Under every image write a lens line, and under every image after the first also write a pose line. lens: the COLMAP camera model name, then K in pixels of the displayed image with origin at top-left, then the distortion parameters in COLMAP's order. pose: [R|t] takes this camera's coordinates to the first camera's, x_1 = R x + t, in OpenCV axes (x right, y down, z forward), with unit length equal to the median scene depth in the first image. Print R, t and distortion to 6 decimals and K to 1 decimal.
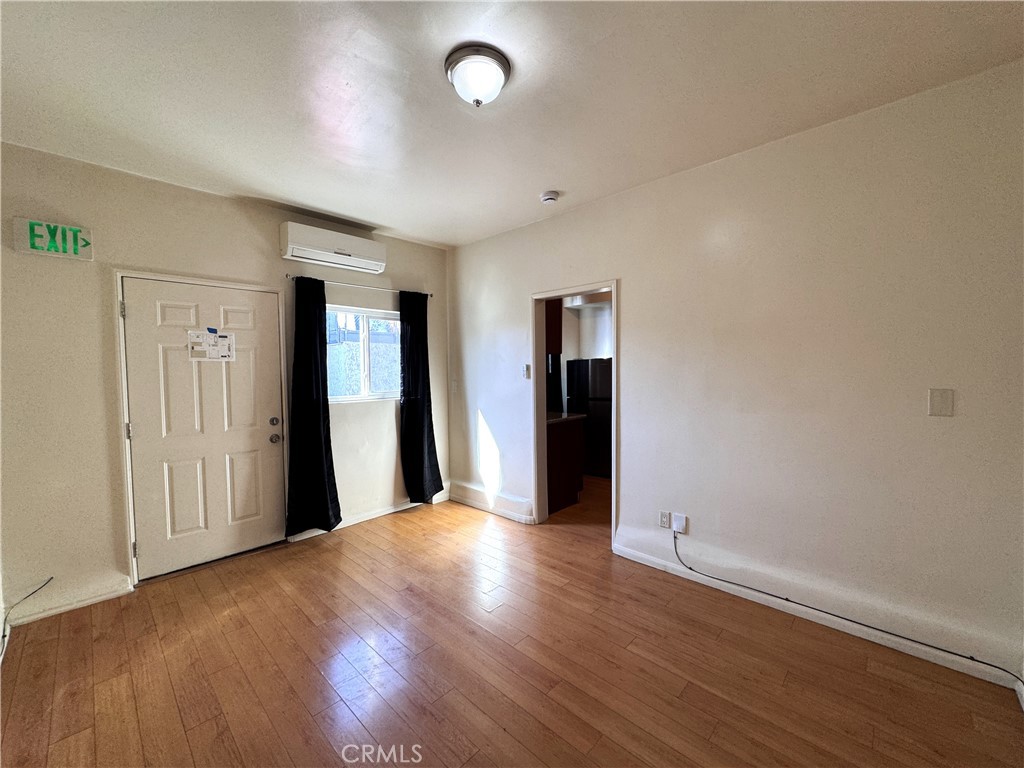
lens RADIAL K [[409.0, 0, 512.6], [0, 409.0, 382.2], [0, 0, 1]] dist [-0.000653, 0.000000]
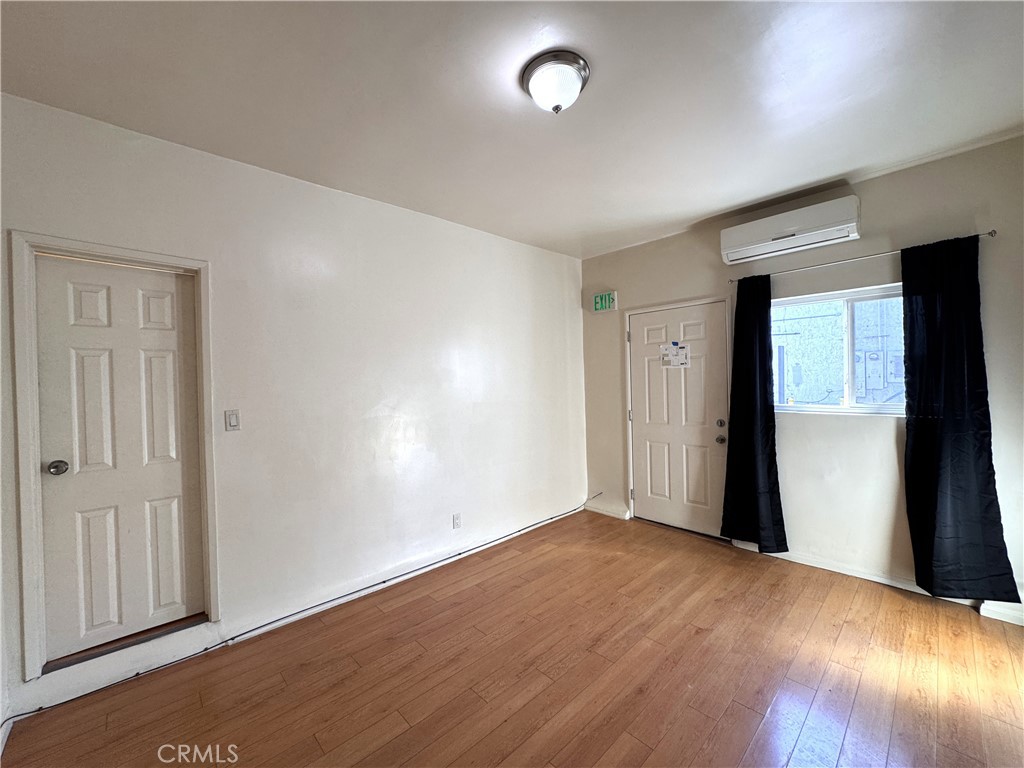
lens RADIAL K [[409.0, 0, 513.0], [0, 409.0, 383.0], [0, 0, 1]] dist [-0.000653, 0.000000]
pose [[-0.048423, 0.018264, -0.998660, 0.544020], [-0.012031, 0.999750, 0.018867, -0.023208], [0.998754, 0.012929, -0.048191, 0.565116]]
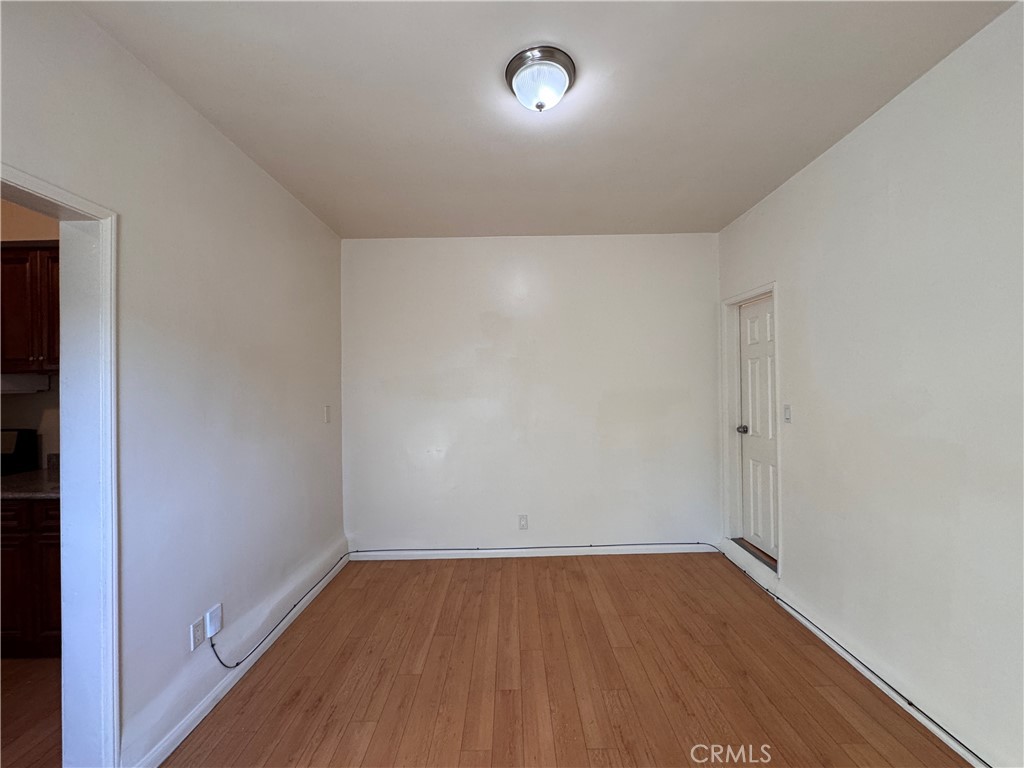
lens RADIAL K [[409.0, 0, 512.3], [0, 409.0, 383.2], [0, 0, 1]] dist [-0.000653, 0.000000]
pose [[-0.692170, 0.028936, 0.721154, -0.417196], [0.048614, 0.998796, 0.006583, -0.032033], [-0.720095, 0.039615, -0.692744, 1.026023]]
